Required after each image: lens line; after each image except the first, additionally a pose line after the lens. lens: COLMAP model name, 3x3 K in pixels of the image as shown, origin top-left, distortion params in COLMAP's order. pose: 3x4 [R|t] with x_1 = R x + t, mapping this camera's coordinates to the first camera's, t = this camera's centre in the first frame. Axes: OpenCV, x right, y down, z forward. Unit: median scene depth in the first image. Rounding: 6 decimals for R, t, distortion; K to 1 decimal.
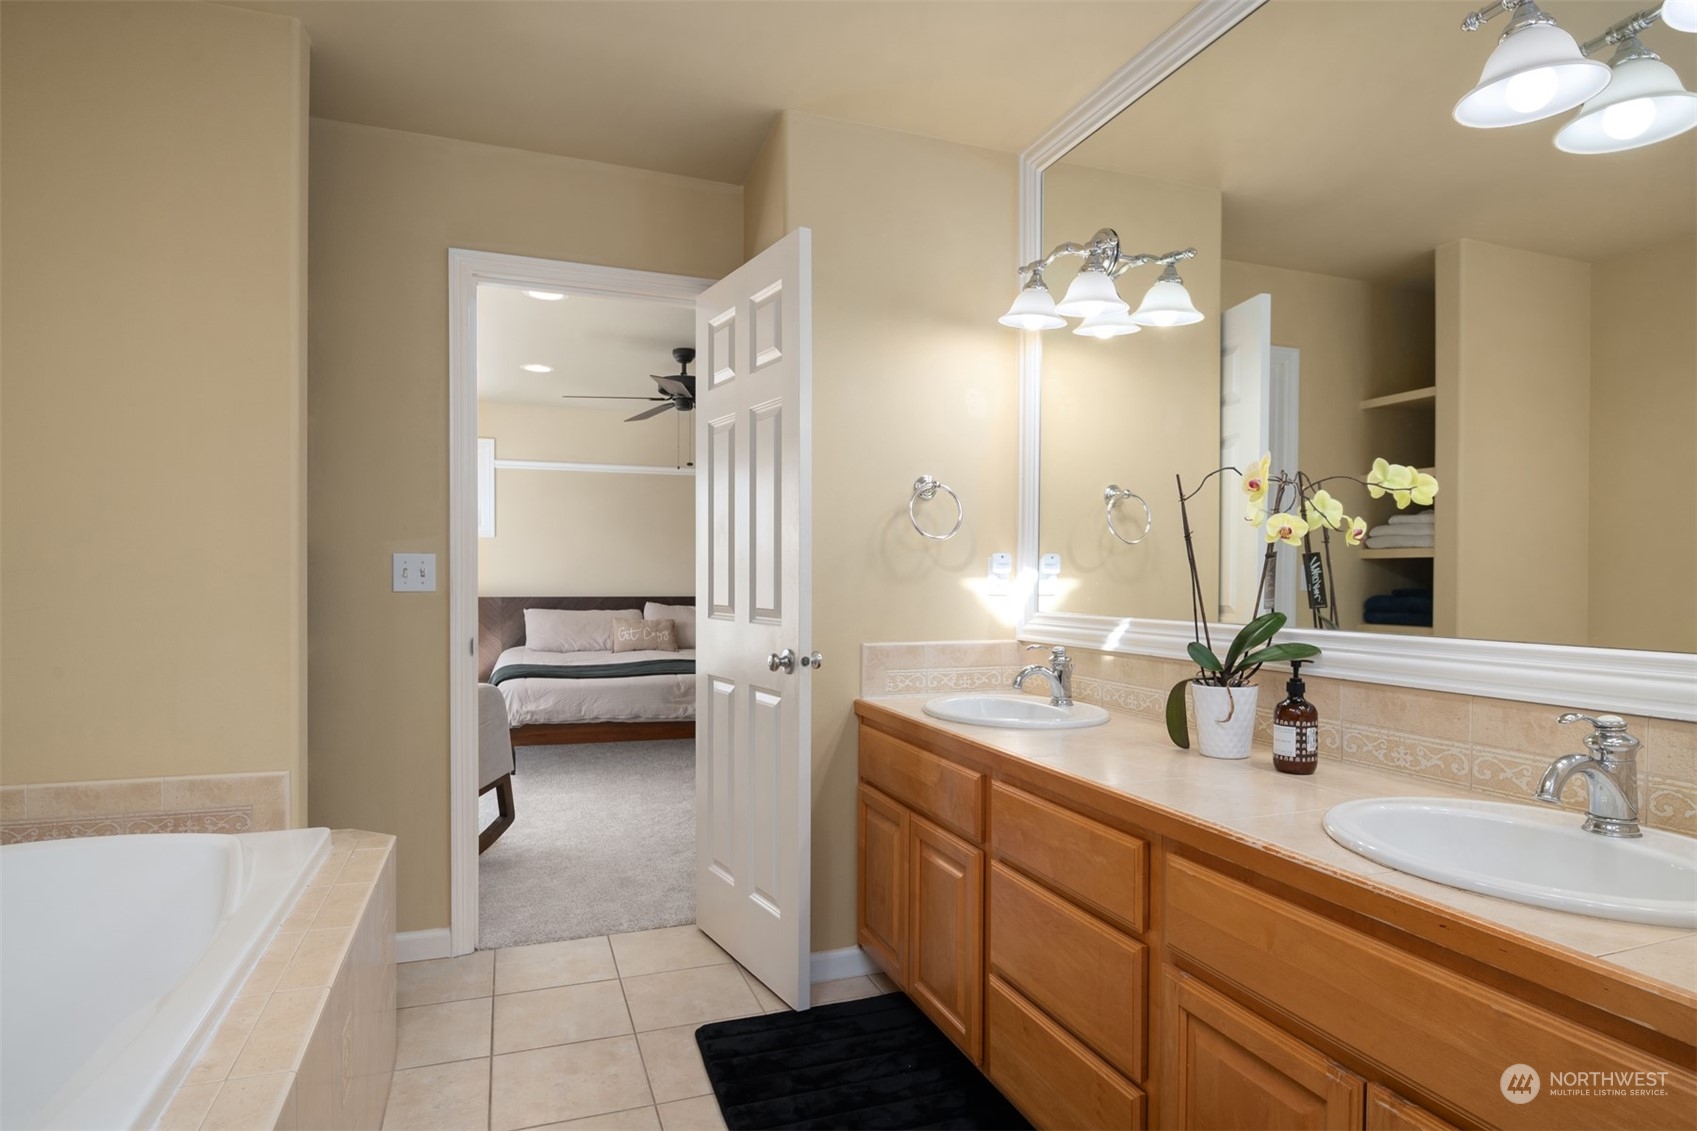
lens RADIAL K [[907.3, 0, 848.5], [0, 907.3, 565.5], [0, 0, 1]] dist [0.000896, -0.000082]
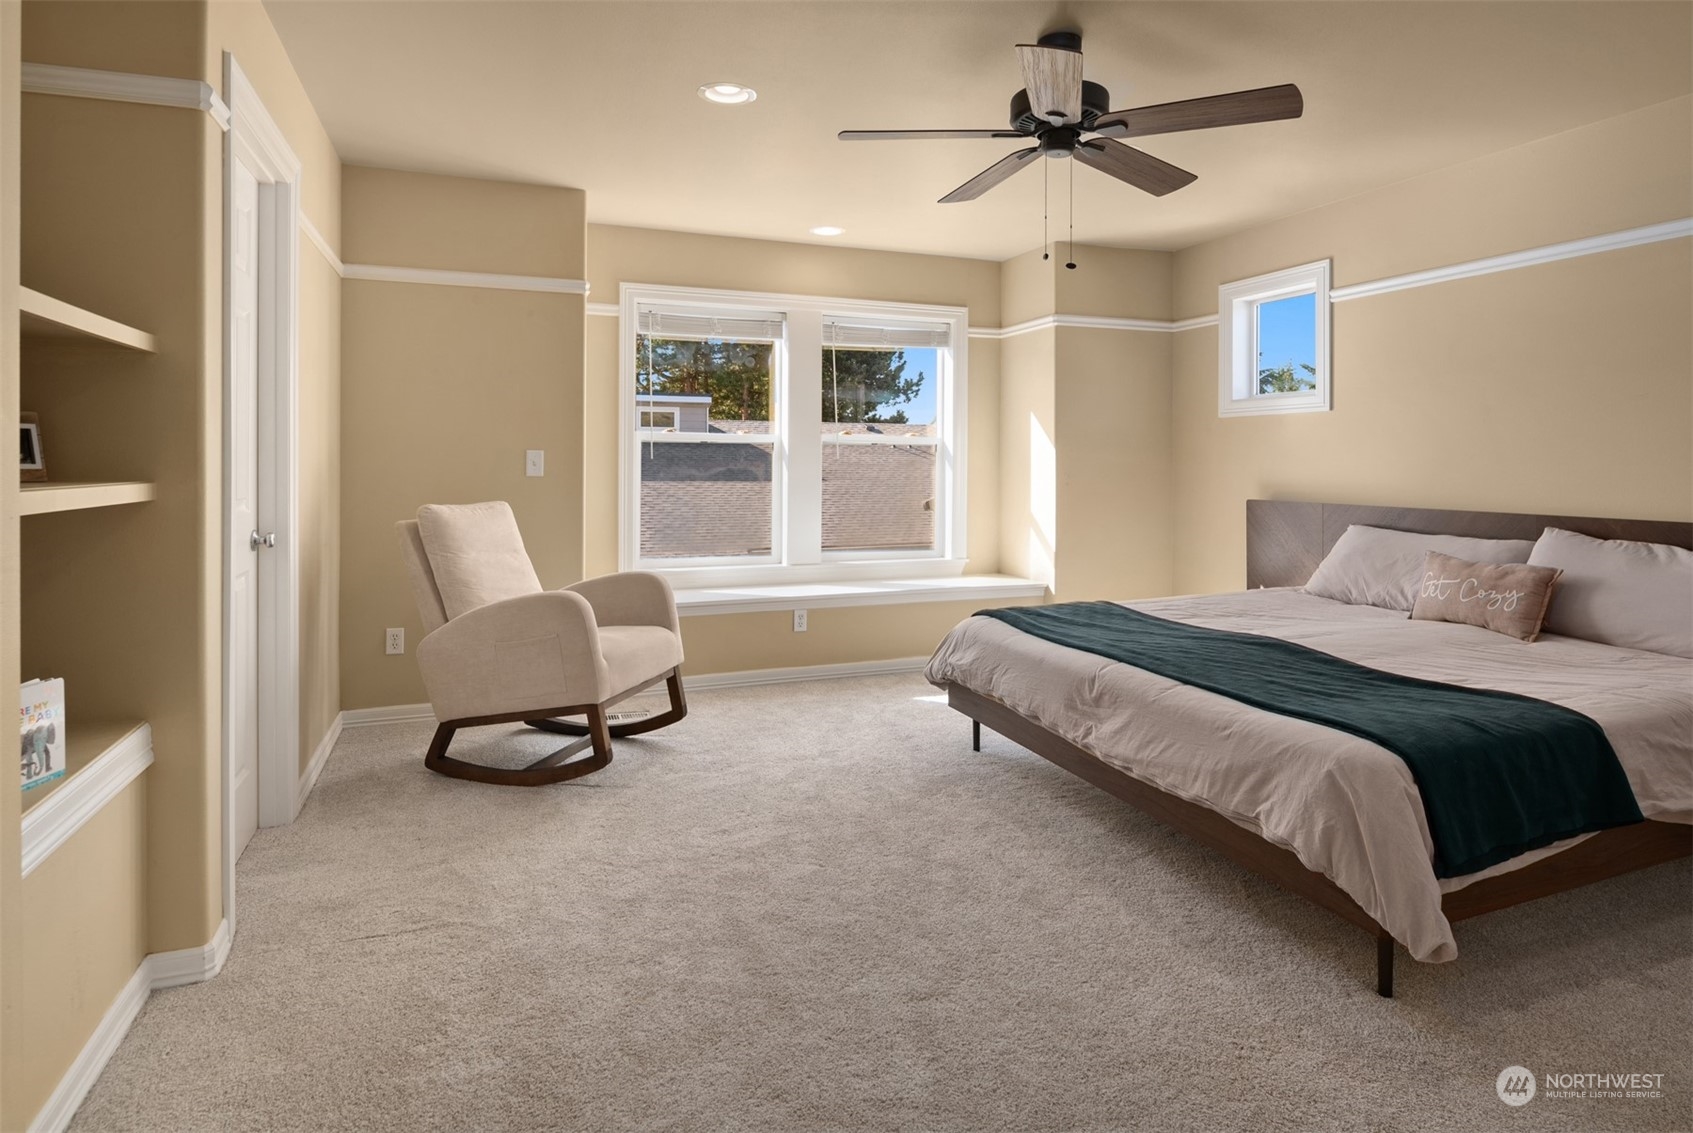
lens RADIAL K [[905.2, 0, 846.5], [0, 905.2, 566.5], [0, 0, 1]] dist [0.000896, -0.000082]
pose [[0.023983, 0.102645, -0.994429, 0.267596], [0.022098, 0.994418, 0.103177, 0.003747], [0.999468, -0.024449, 0.021581, 0.676162]]
